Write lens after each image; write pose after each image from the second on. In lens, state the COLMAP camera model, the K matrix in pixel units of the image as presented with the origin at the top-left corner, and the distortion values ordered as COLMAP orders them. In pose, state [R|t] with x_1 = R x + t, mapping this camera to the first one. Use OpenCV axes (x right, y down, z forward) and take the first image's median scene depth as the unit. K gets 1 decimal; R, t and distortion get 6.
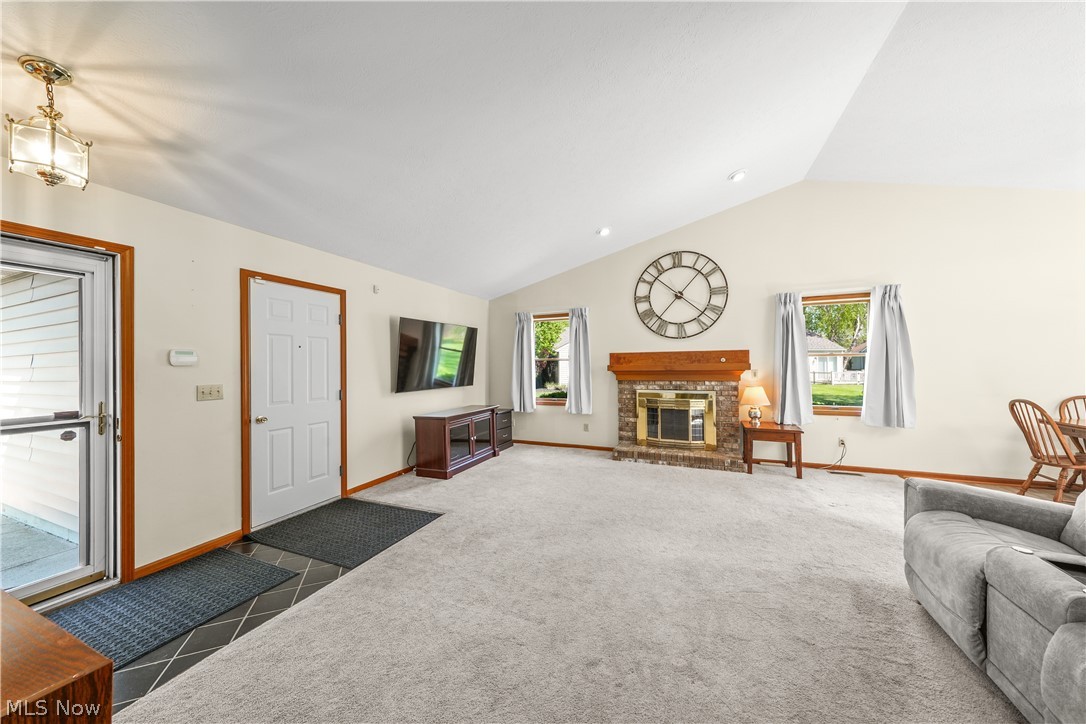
lens RADIAL K [[365.7, 0, 538.8], [0, 365.7, 360.1], [0, 0, 1]] dist [0.000952, 0.000051]
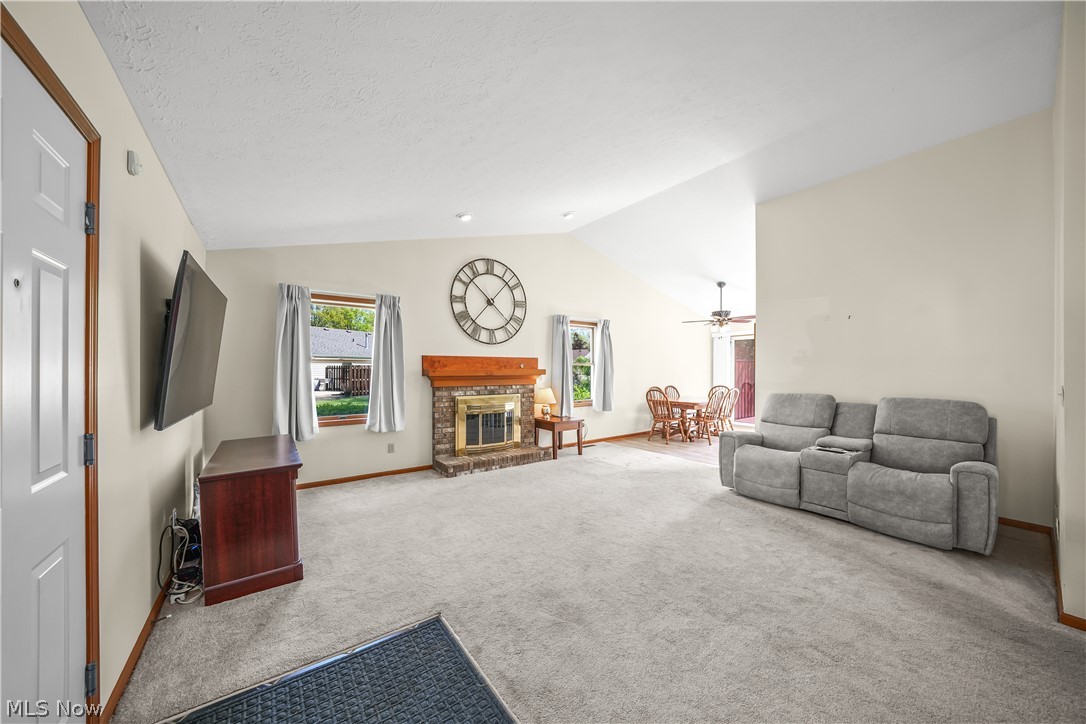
lens RADIAL K [[375.2, 0, 538.5], [0, 375.2, 366.7], [0, 0, 1]] dist [-0.024037, 0.000185]
pose [[0.503270, 0.014962, 0.864000, -0.464725], [-0.019875, 0.999786, -0.005736, 0.007322], [-0.863901, -0.014285, 0.503460, 0.362872]]
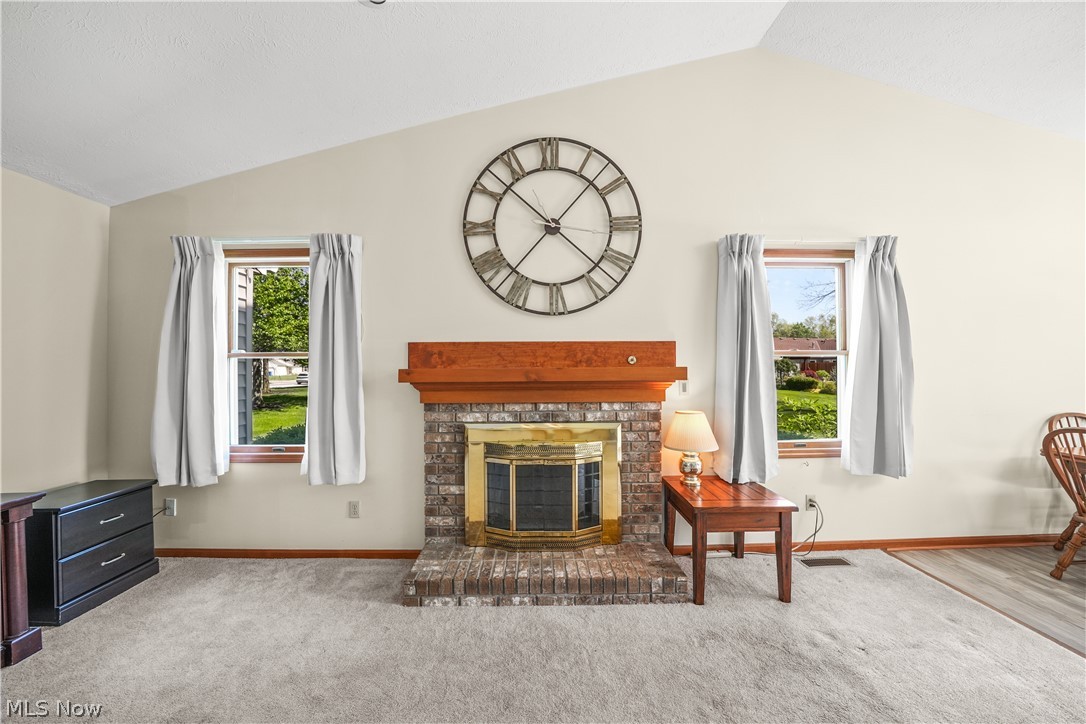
lens RADIAL K [[370.8, 0, 540.1], [0, 370.8, 363.4], [0, 0, 1]] dist [-0.023865, 0.000161]
pose [[0.910014, 0.007275, 0.414515, 0.169017], [-0.010407, 0.999932, 0.005296, 0.003045], [-0.414448, -0.009133, 0.910027, 0.570237]]
